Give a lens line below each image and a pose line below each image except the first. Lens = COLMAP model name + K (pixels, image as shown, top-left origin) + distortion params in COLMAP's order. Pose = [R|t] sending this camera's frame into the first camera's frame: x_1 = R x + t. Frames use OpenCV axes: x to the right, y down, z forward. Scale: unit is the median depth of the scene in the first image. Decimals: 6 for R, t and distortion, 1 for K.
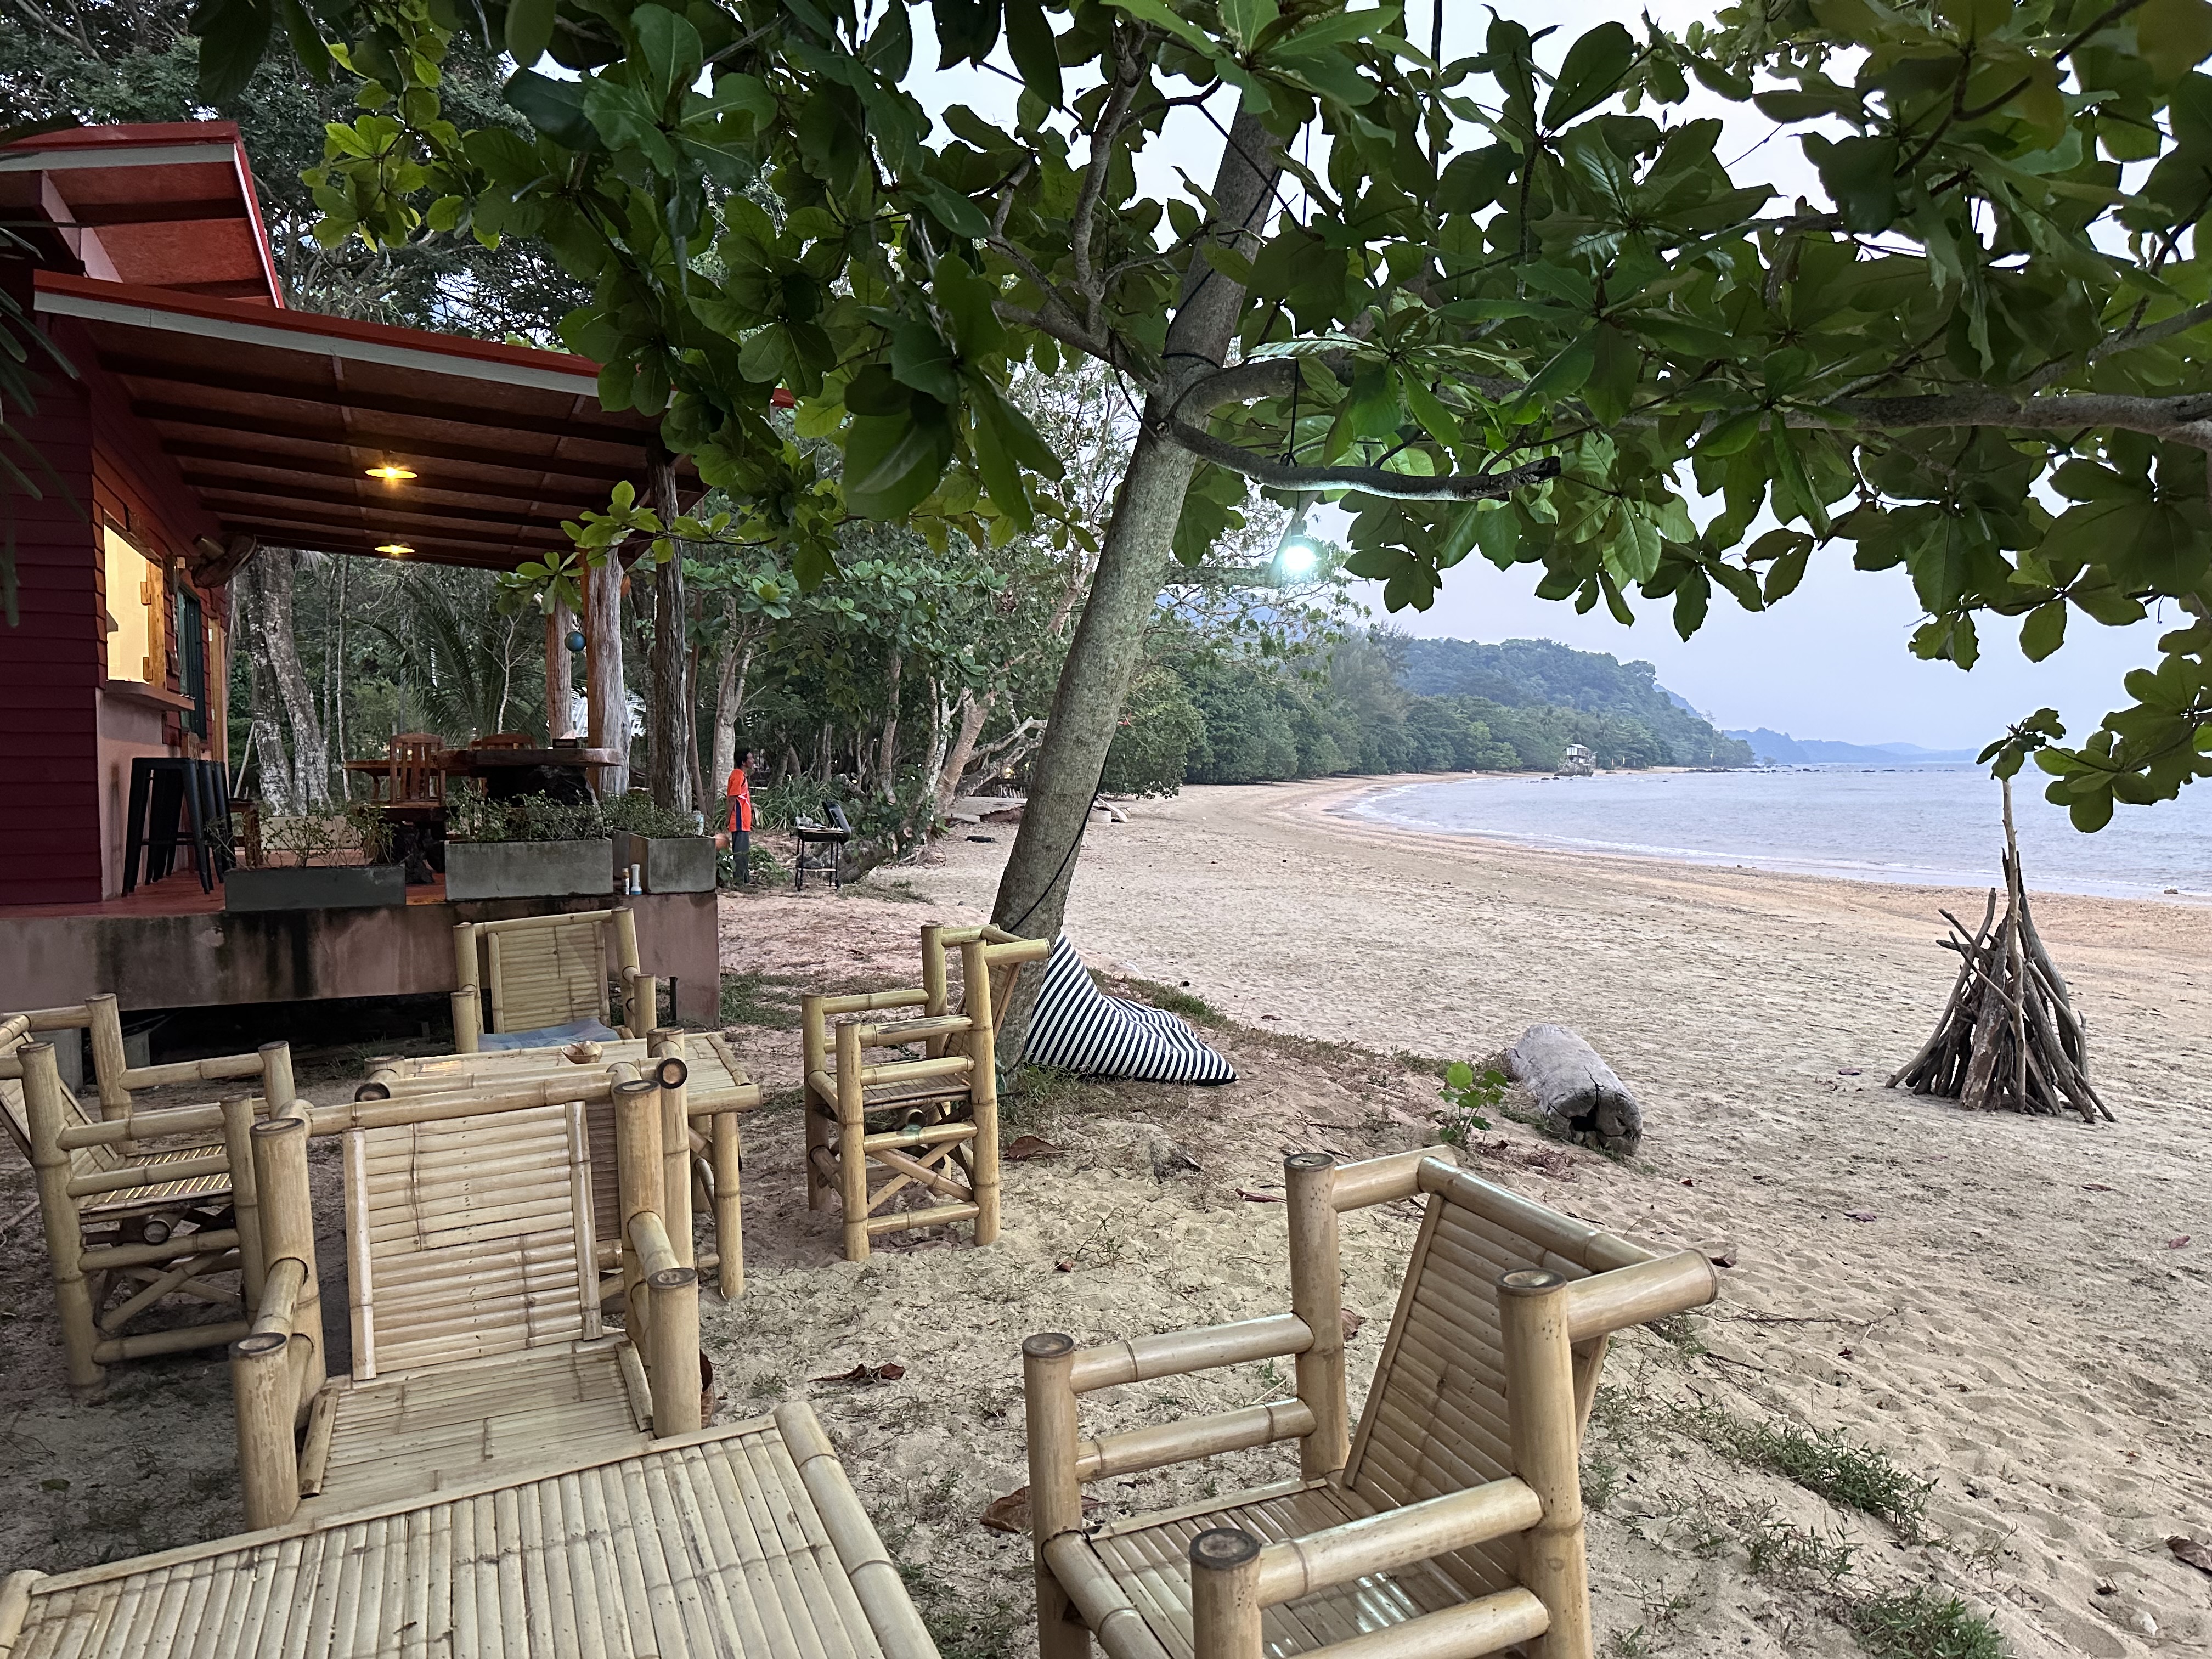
lens RADIAL K [[1574.0, 0, 1106.0], [0, 1574.0, 829.5], [0, 0, 1]] dist [0.153135, -0.295482]
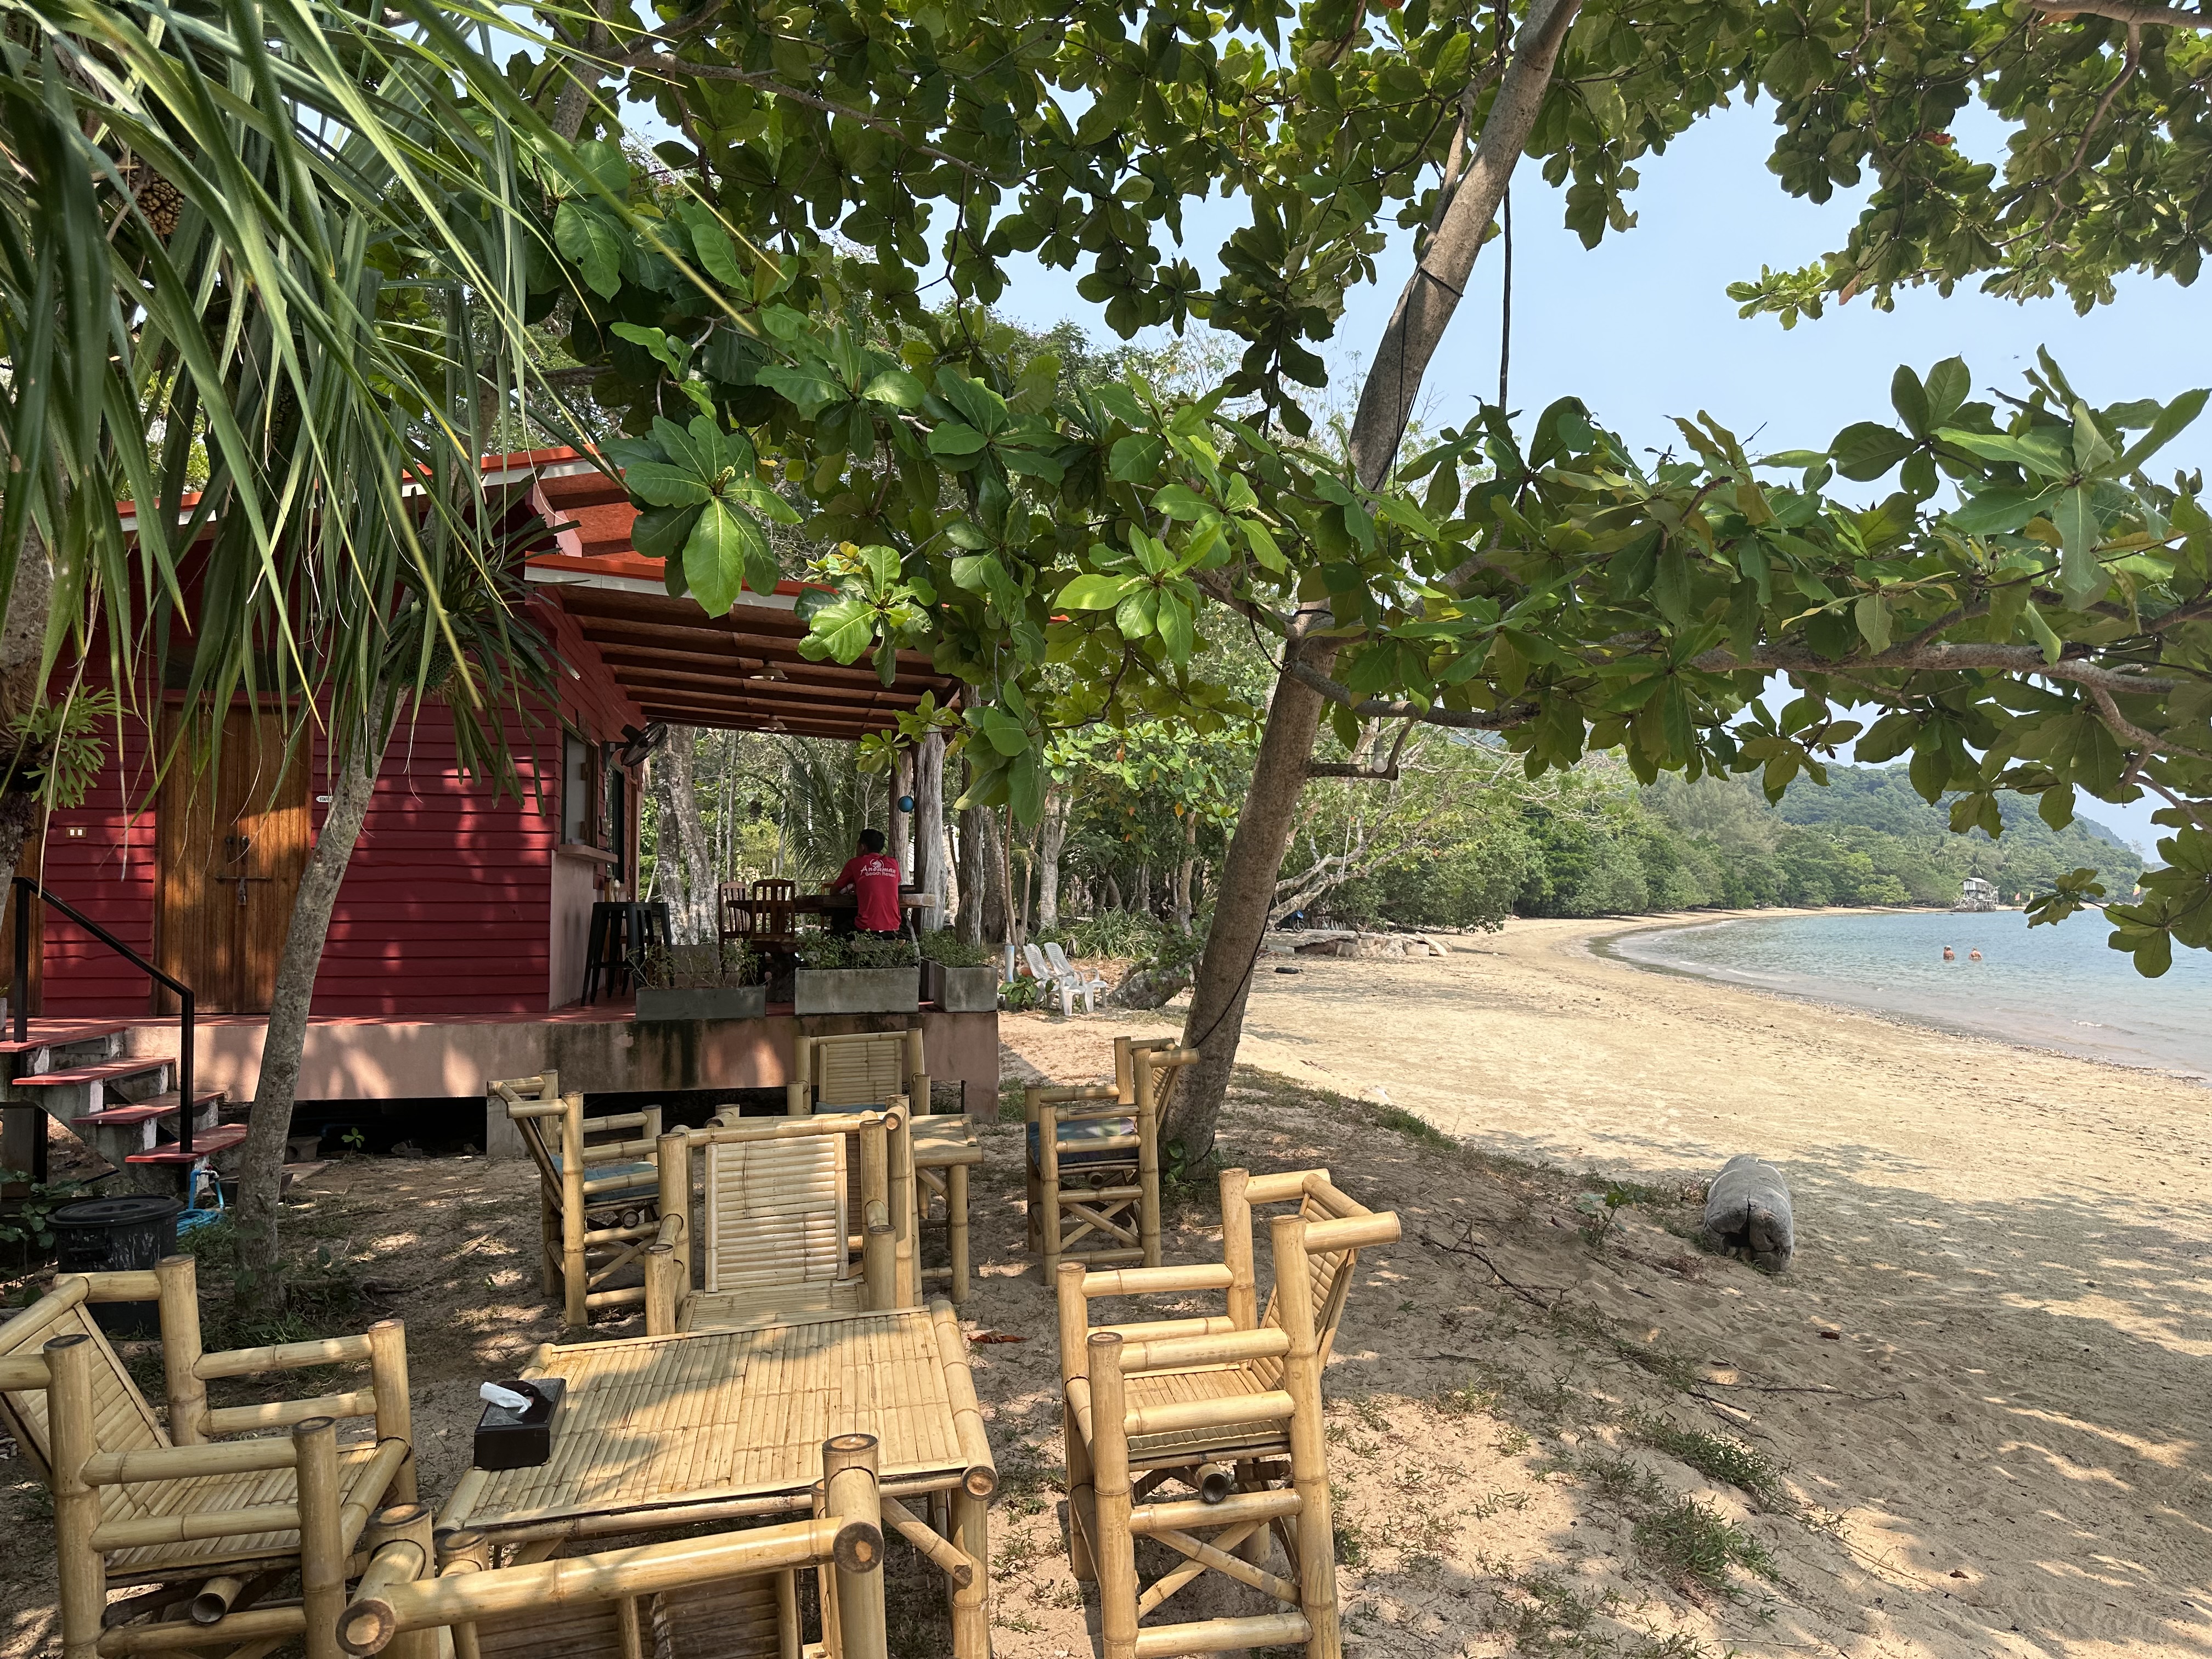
lens RADIAL K [[1574.0, 0, 1106.0], [0, 1574.0, 829.5], [0, 0, 1]] dist [0.153135, -0.295482]
pose [[0.977670, -0.003049, -0.210122, 0.091638], [-0.014163, 0.996665, -0.080360, -0.004415], [0.209667, 0.081542, 0.974367, -0.181725]]
